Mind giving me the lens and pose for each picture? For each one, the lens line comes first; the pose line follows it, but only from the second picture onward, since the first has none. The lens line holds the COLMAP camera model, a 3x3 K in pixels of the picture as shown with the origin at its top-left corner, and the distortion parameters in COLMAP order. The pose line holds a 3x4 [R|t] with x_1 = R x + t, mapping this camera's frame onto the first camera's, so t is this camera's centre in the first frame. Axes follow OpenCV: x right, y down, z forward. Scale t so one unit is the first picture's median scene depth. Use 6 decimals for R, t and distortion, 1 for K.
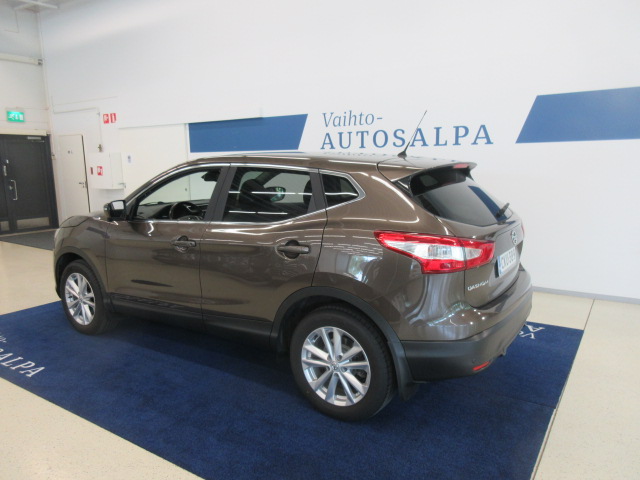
lens RADIAL K [[474.8, 0, 321.4], [0, 474.8, 242.4], [0, 0, 1]] dist [0.014300, -0.004064]
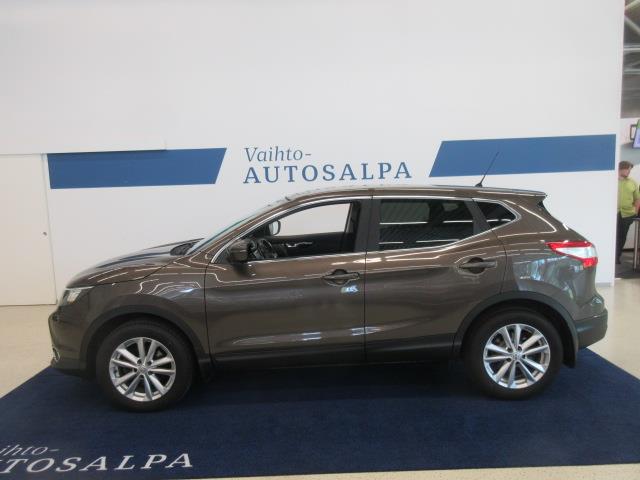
lens RADIAL K [[474.8, 0, 321.4], [0, 474.8, 242.4], [0, 0, 1]] dist [0.014300, -0.004064]
pose [[0.829147, -0.078113, 0.553547, -0.498539], [0.116845, 0.992535, -0.034961, -0.022255], [-0.546683, 0.093667, 0.832084, 0.107403]]
